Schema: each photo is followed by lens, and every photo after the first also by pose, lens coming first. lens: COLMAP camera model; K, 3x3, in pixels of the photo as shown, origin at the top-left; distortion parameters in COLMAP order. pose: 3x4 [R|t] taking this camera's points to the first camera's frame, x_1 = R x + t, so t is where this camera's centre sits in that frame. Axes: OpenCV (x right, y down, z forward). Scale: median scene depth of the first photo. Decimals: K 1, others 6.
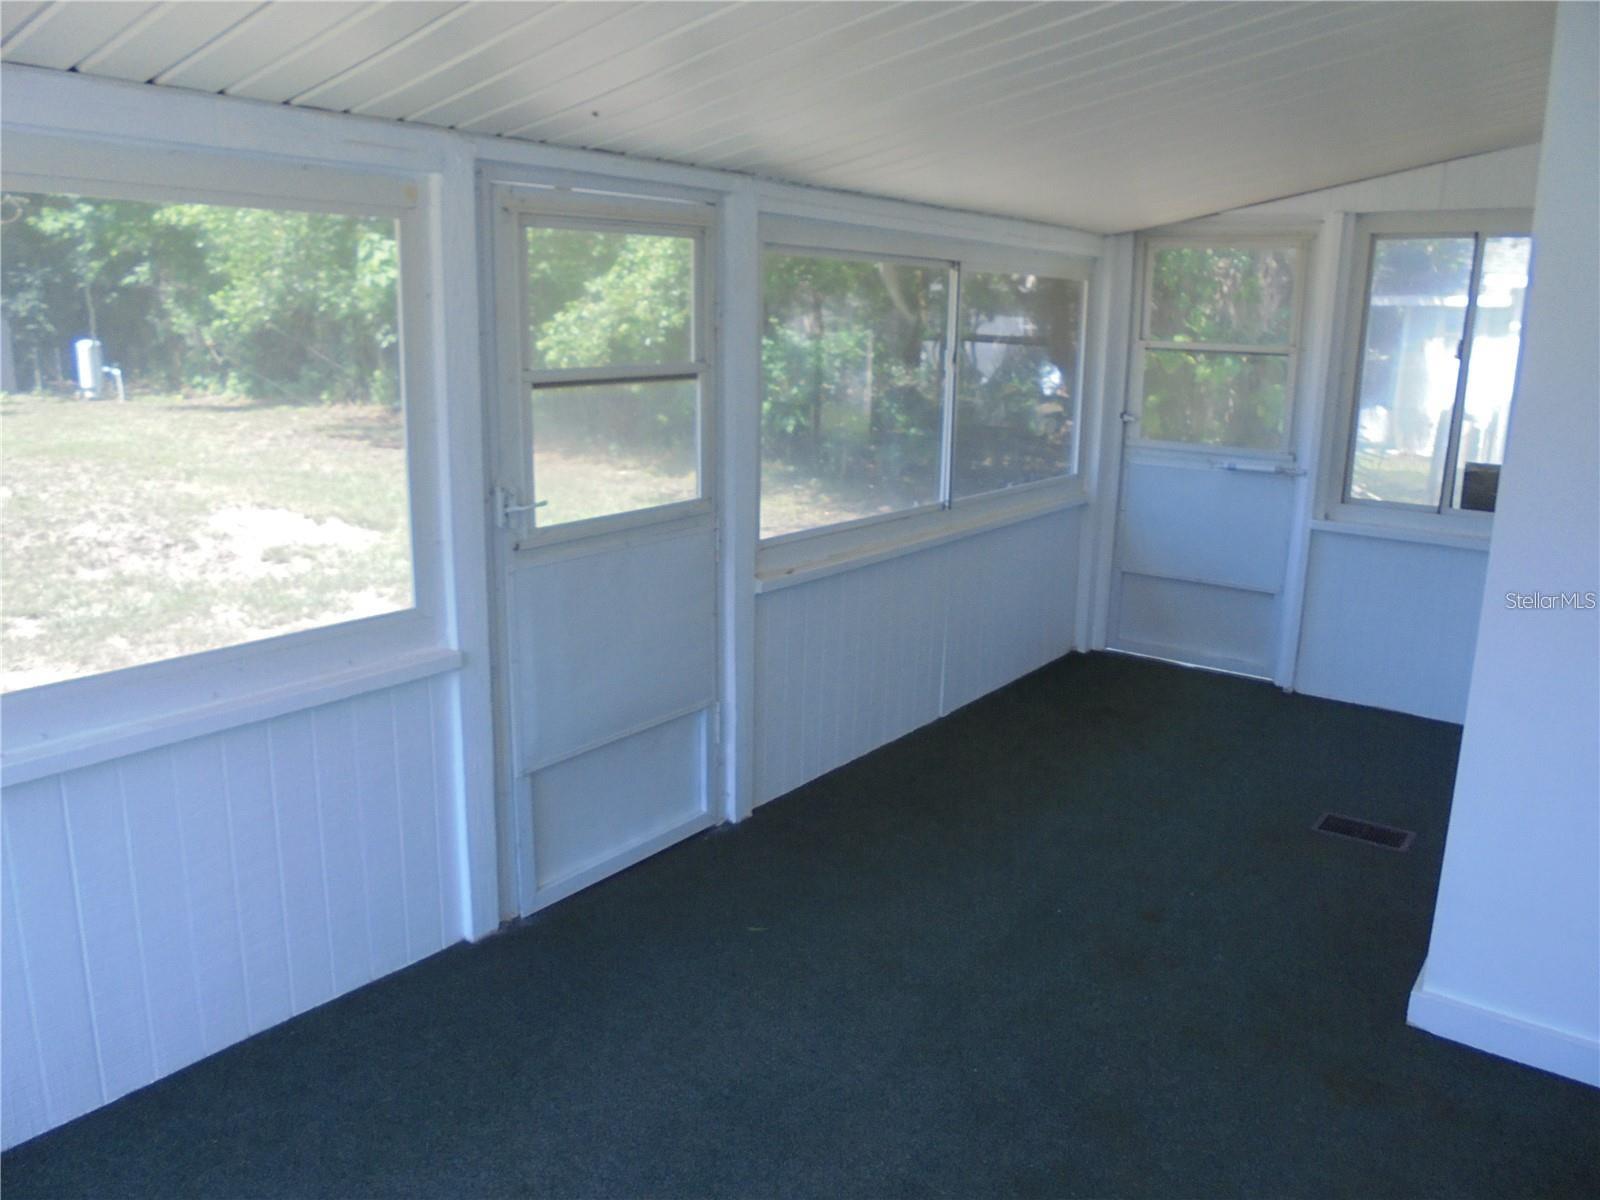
lens RADIAL K [[1226.3, 0, 808.4], [0, 1226.3, 600.5], [0, 0, 1]] dist [-0.096334, 0.083760]
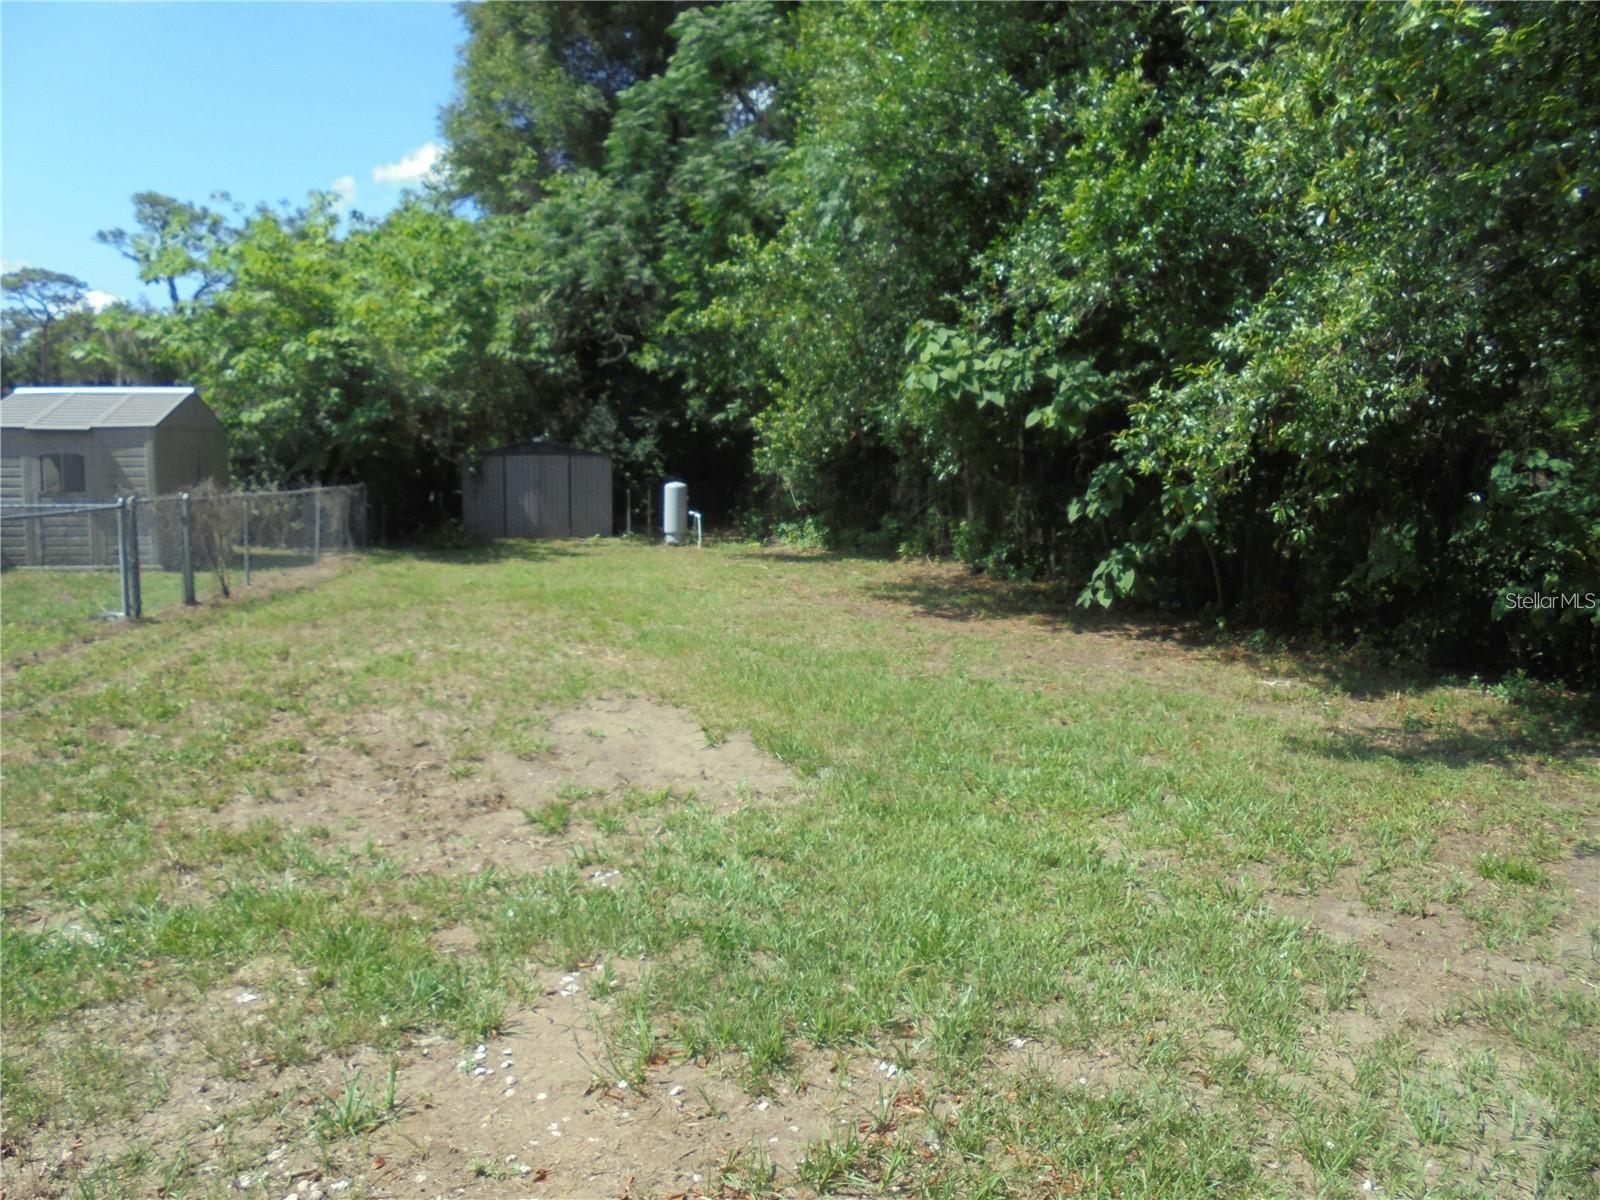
lens RADIAL K [[1226.3, 0, 814.5], [0, 1226.3, 603.8], [0, 0, 1]] dist [-0.096334, 0.083760]
pose [[0.868648, 0.046517, -0.493241, -0.037524], [-0.112679, 0.988041, -0.105259, -0.037784], [0.482445, 0.147011, 0.863501, 0.257188]]
